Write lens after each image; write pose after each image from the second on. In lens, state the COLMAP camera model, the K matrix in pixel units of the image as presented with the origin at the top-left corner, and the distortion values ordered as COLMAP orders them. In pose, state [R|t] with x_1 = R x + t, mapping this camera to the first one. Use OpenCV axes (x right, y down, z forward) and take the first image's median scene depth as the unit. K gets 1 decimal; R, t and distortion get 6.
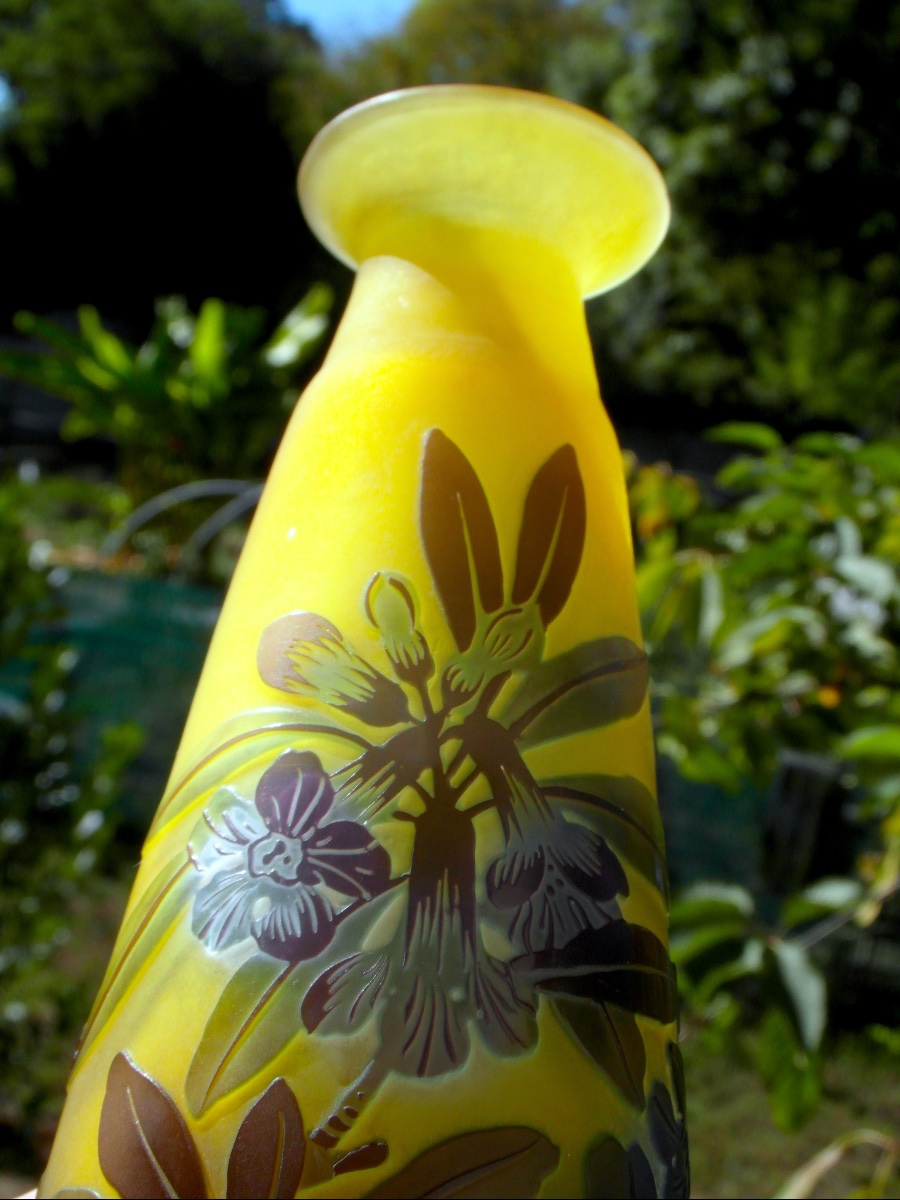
lens RADIAL K [[2034.6, 0, 449.6], [0, 2034.6, 592.9], [0, 0, 1]] dist [-0.171667, 0.000000]
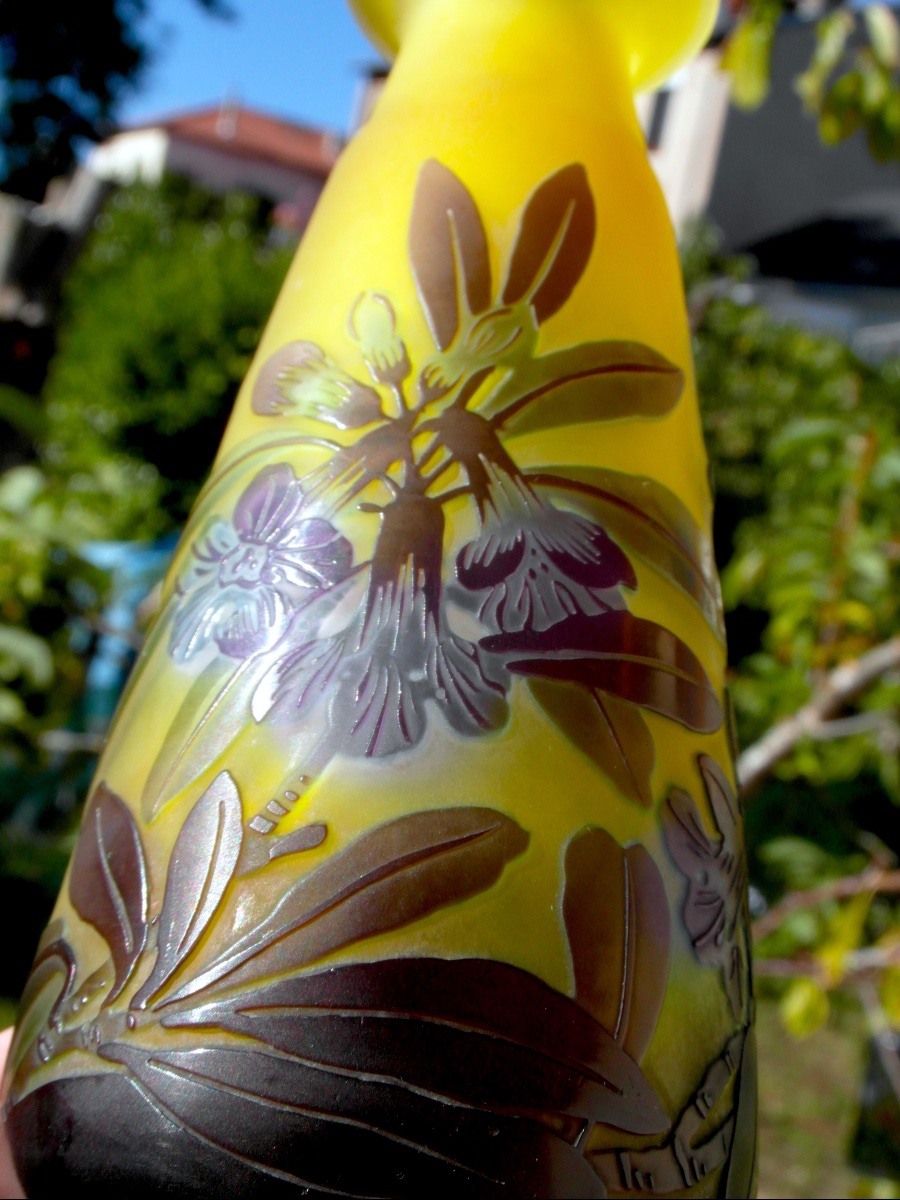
lens RADIAL K [[2034.6, 0, 450.3], [0, 2034.6, 607.4], [0, 0, 1]] dist [-0.171667, 0.000000]
pose [[0.970544, -0.088400, -0.224120, 0.214496], [0.072146, 0.994203, -0.079720, 0.227859], [0.229868, 0.061203, 0.971296, 0.096871]]
